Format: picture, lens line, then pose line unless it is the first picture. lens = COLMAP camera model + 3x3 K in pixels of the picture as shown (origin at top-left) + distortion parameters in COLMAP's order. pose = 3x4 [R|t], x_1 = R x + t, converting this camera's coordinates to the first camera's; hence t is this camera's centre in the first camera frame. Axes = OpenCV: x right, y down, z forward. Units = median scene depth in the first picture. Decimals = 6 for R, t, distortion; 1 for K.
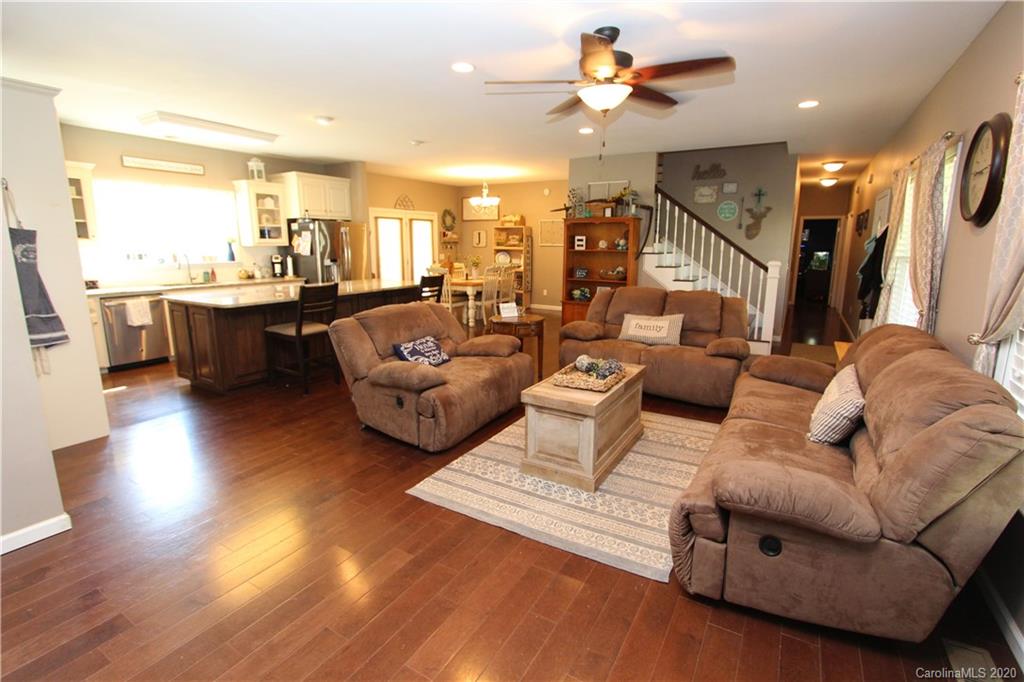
lens RADIAL K [[473.2, 0, 513.8], [0, 473.2, 335.5], [0, 0, 1]] dist [-0.018104, 0.002962]
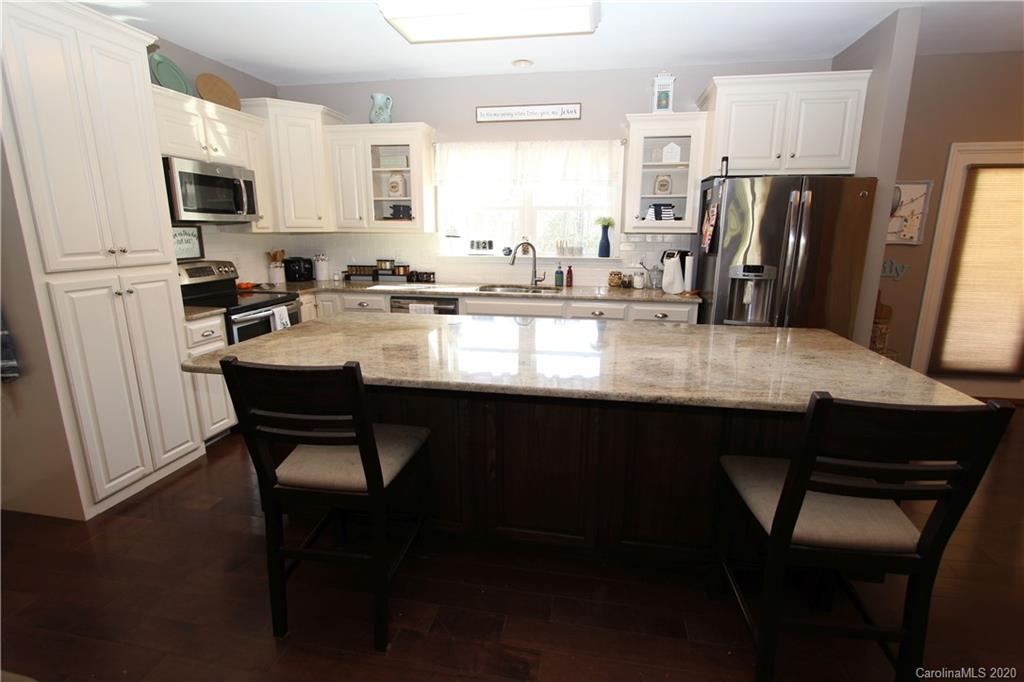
lens RADIAL K [[473.2, 0, 519.2], [0, 473.2, 330.6], [0, 0, 1]] dist [-0.018104, 0.002962]
pose [[0.359750, 0.197947, -0.911810, -0.036266], [-0.182067, 0.973344, 0.139472, -0.088070], [0.915113, 0.115835, 0.386200, 0.452296]]
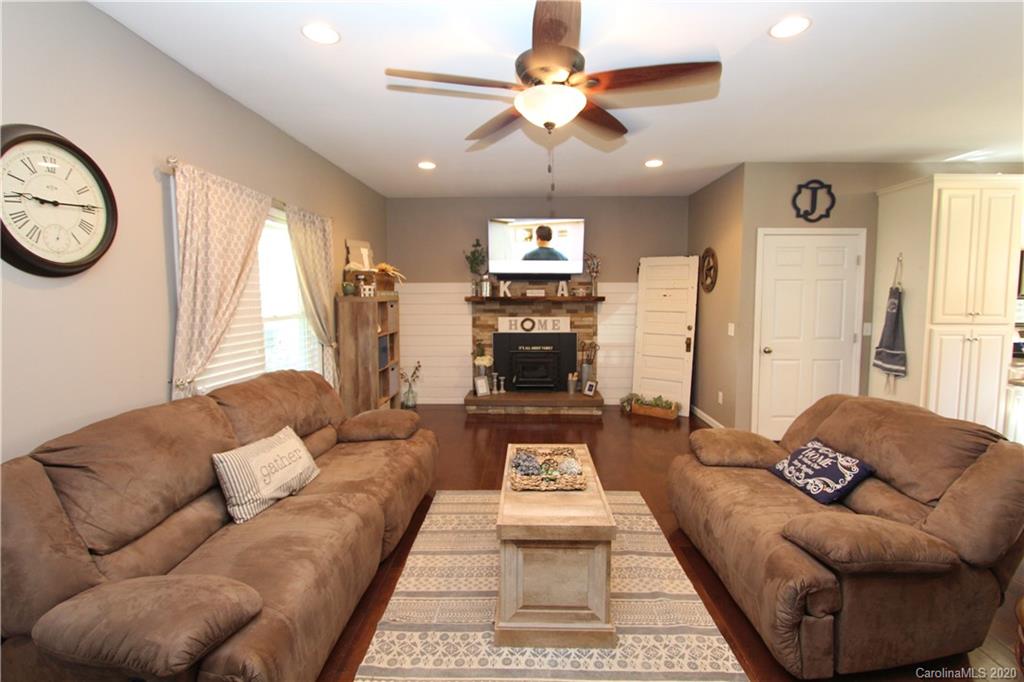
lens RADIAL K [[473.2, 0, 519.9], [0, 473.2, 328.1], [0, 0, 1]] dist [-0.018104, 0.002962]
pose [[-0.871778, 0.030393, -0.488957, 0.181330], [-0.098974, 0.966566, 0.236545, -0.099759], [0.479799, 0.254608, -0.839624, 0.498673]]
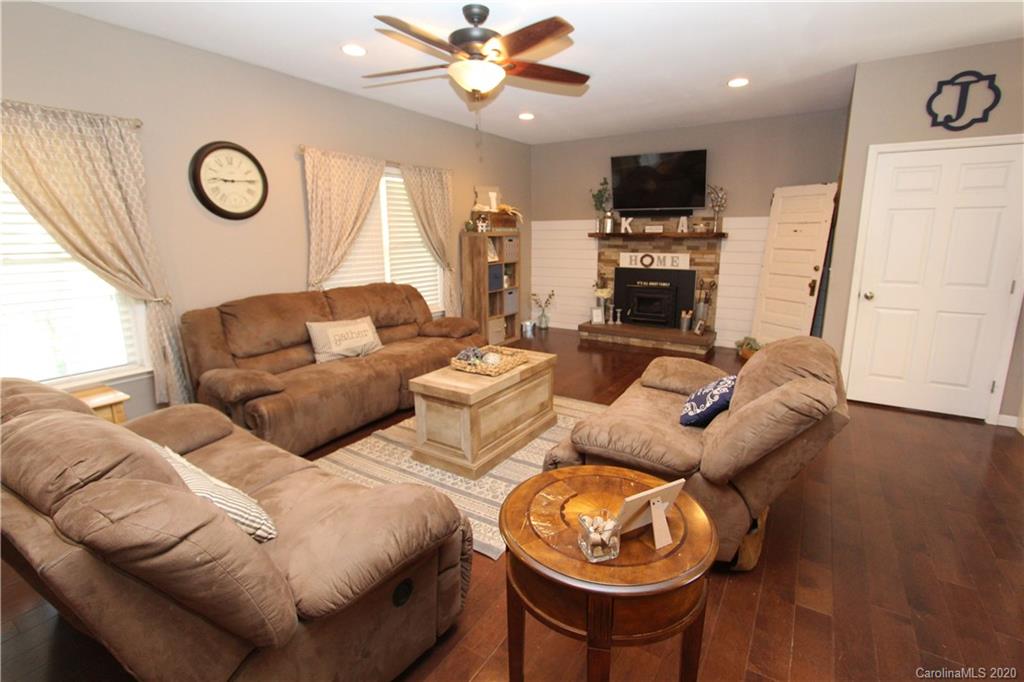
lens RADIAL K [[473.2, 0, 518.5], [0, 473.2, 333.0], [0, 0, 1]] dist [-0.018104, 0.002962]
pose [[-0.999511, -0.007199, 0.030437, 0.022955], [0.005248, 0.920746, 0.390127, -0.117187], [-0.030833, 0.390096, -0.920258, 0.608182]]
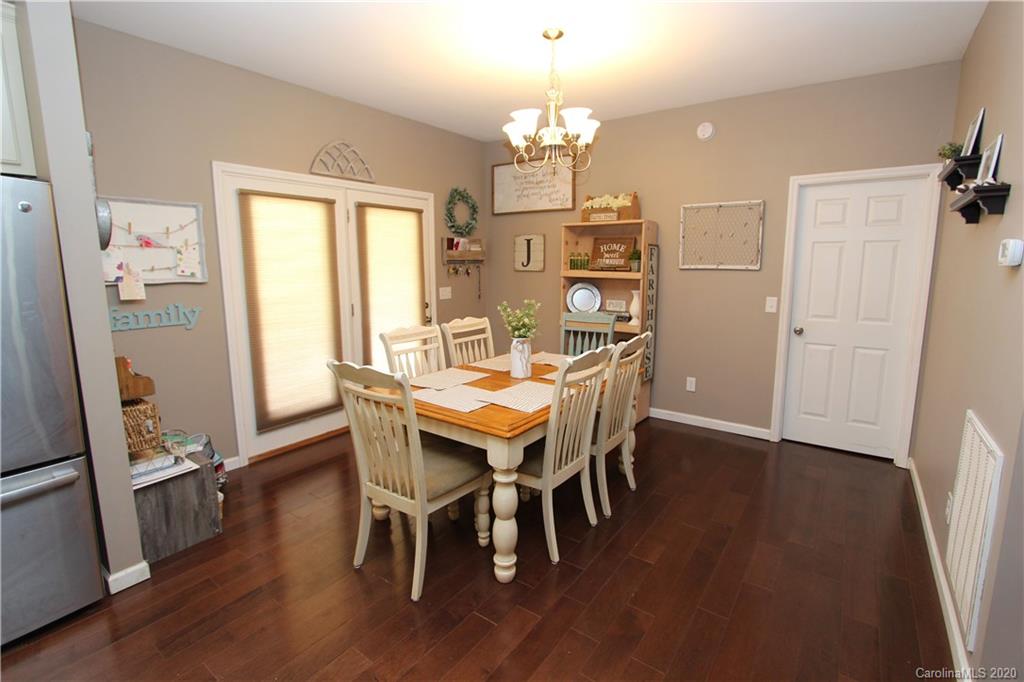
lens RADIAL K [[473.2, 0, 514.5], [0, 473.2, 332.7], [0, 0, 1]] dist [-0.018104, 0.002962]
pose [[0.996357, 0.008995, -0.084807, -0.051503], [-0.012704, 0.998982, -0.043290, -0.118828], [0.084331, 0.044210, 0.995457, 0.602632]]
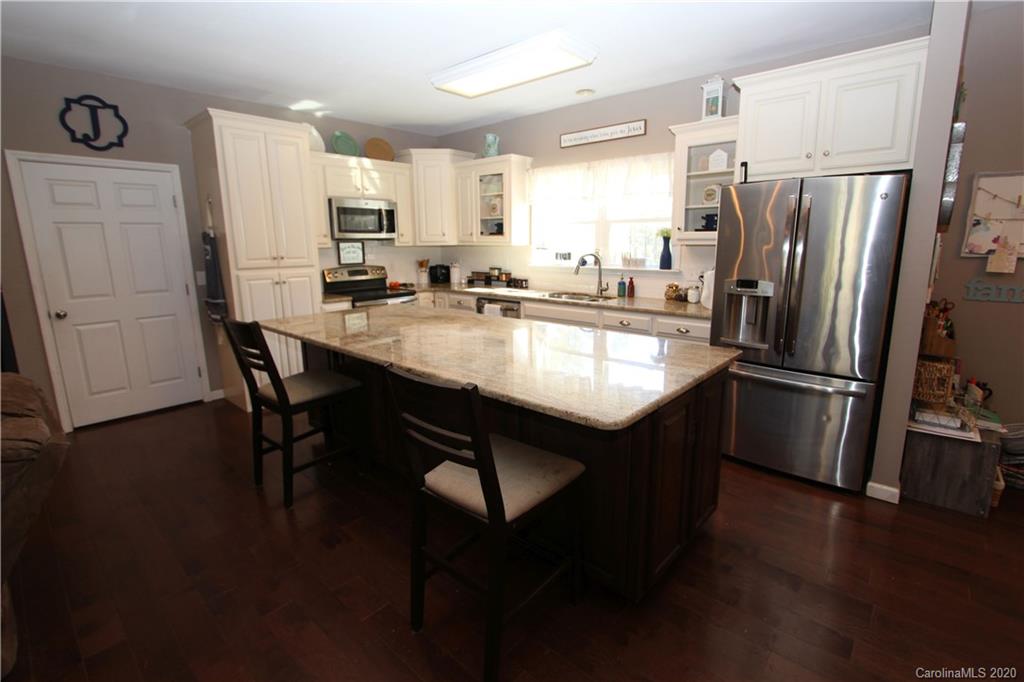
lens RADIAL K [[473.2, 0, 521.3], [0, 473.2, 327.5], [0, 0, 1]] dist [-0.018104, 0.002962]
pose [[-0.182210, 0.177649, -0.967078, 0.028138], [-0.180746, 0.960731, 0.210538, -0.122229], [0.966504, 0.213158, -0.142946, 0.624565]]
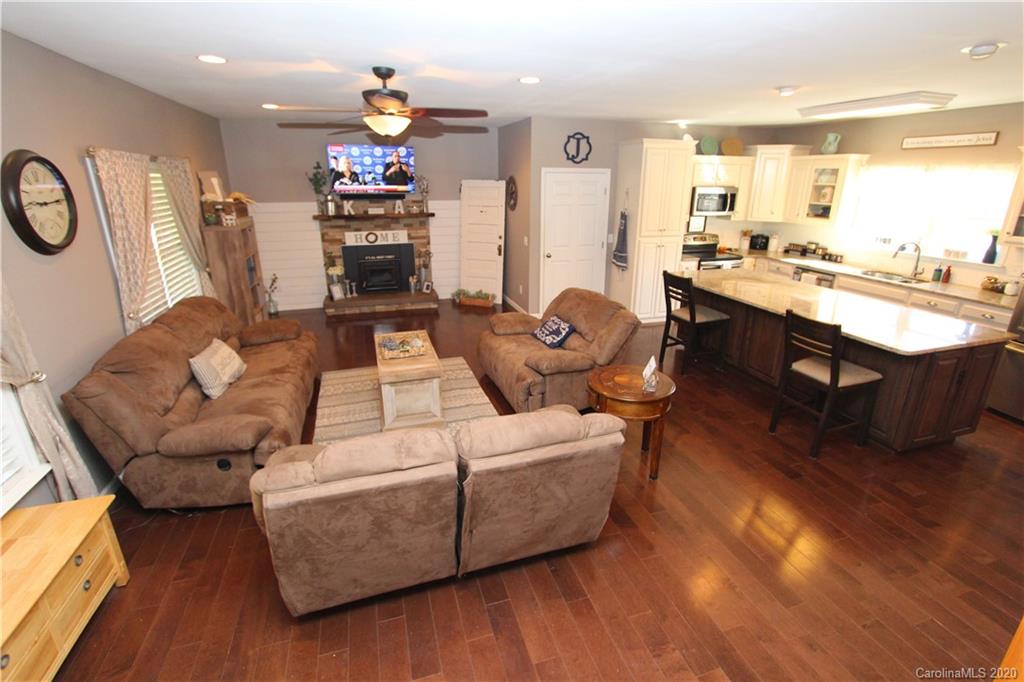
lens RADIAL K [[473.2, 0, 518.6], [0, 473.2, 330.8], [0, 0, 1]] dist [-0.018104, 0.002962]
pose [[-0.661461, 0.223776, -0.715817, 0.276121], [-0.152937, 0.894146, 0.420848, -0.173152], [0.734221, 0.387849, -0.557219, 0.616064]]
